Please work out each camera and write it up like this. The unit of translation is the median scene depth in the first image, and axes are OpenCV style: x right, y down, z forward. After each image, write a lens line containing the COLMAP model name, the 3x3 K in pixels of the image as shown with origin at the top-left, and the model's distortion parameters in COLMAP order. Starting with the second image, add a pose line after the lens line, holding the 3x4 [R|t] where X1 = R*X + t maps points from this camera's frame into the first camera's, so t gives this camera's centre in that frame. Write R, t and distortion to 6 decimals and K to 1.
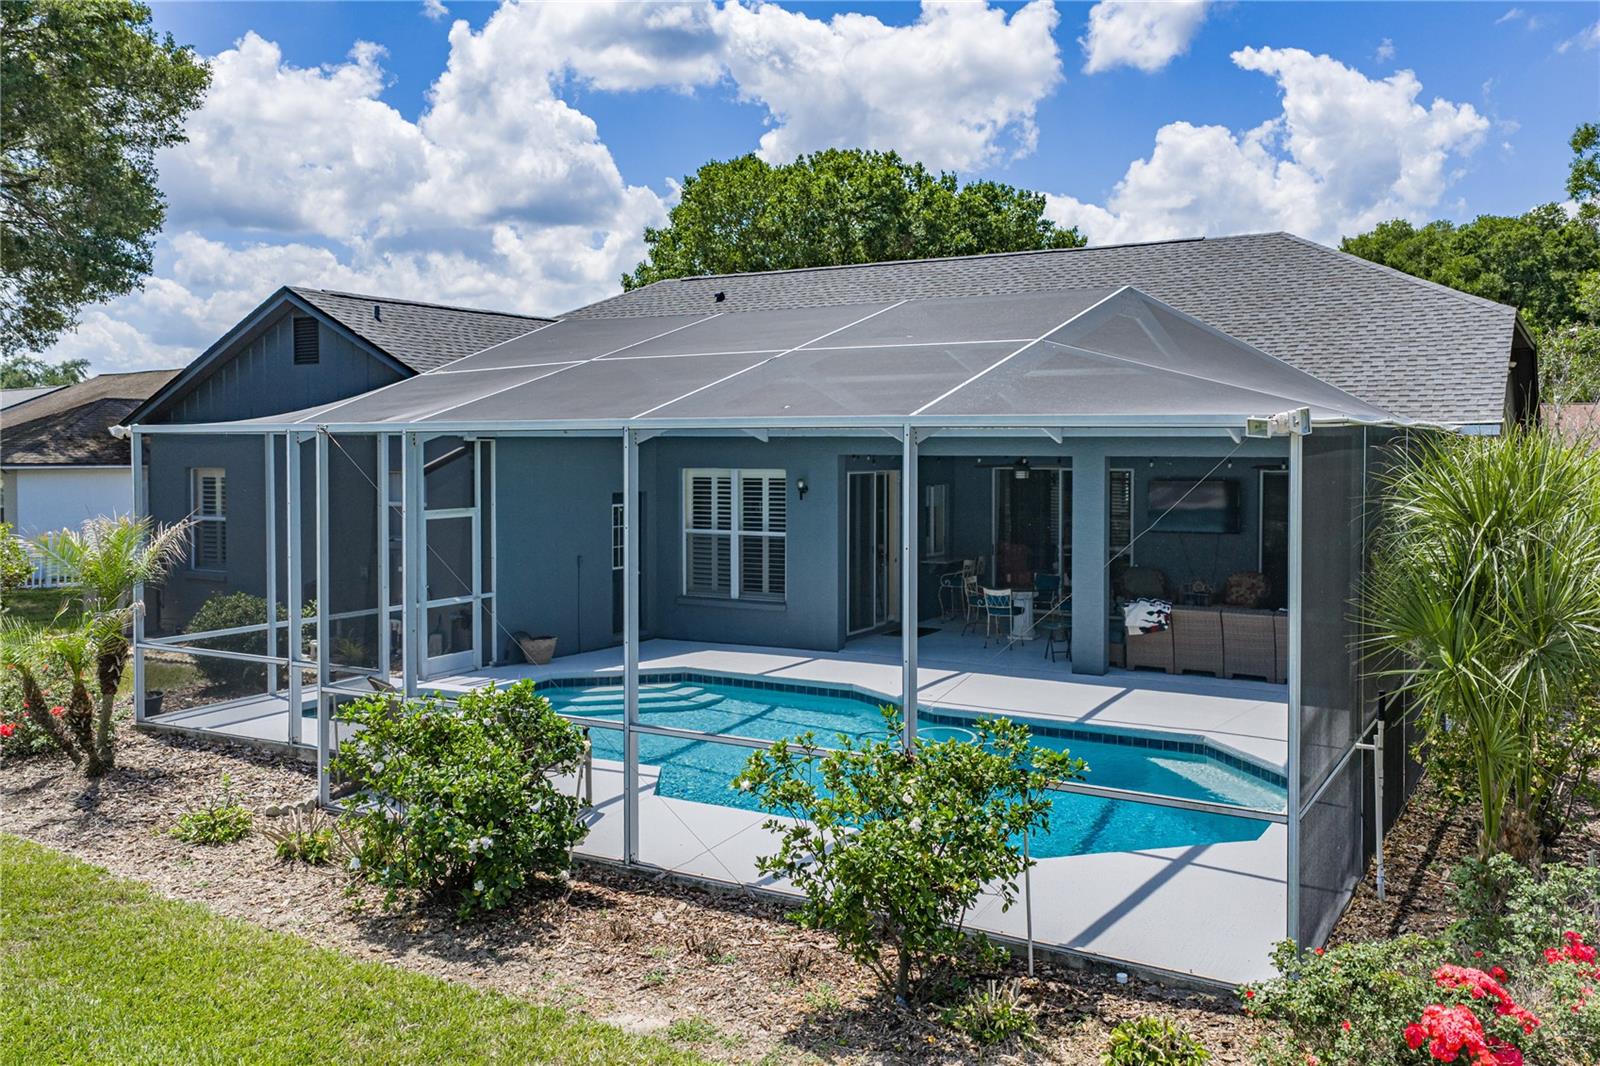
lens RADIAL K [[1329.3, 0, 798.1], [0, 1329.3, 490.5], [0, 0, 1]] dist [0.028013, -0.003168]
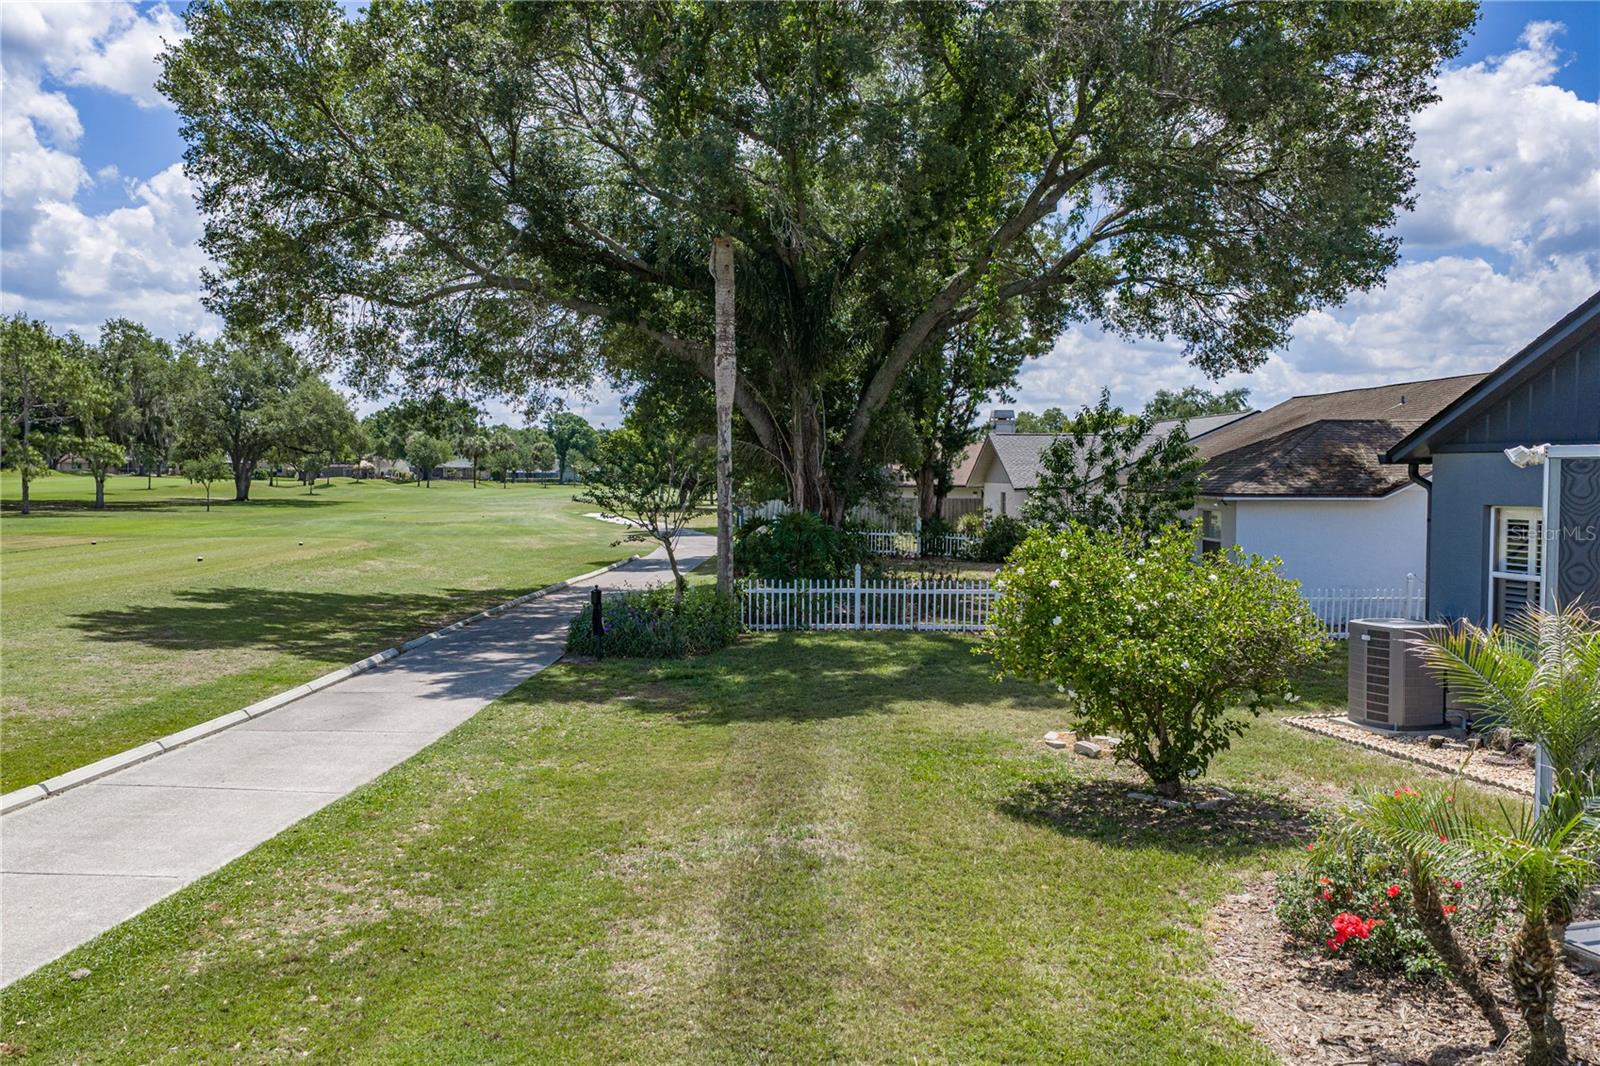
lens RADIAL K [[1367.5, 0, 795.7], [0, 1367.5, 521.7], [0, 0, 1]] dist [0.034910, -0.011147]
pose [[0.698317, 0.027735, -0.715251, -0.122416], [-0.025890, 0.999574, 0.013483, -0.005871], [0.715321, 0.009103, 0.698737, 0.136618]]
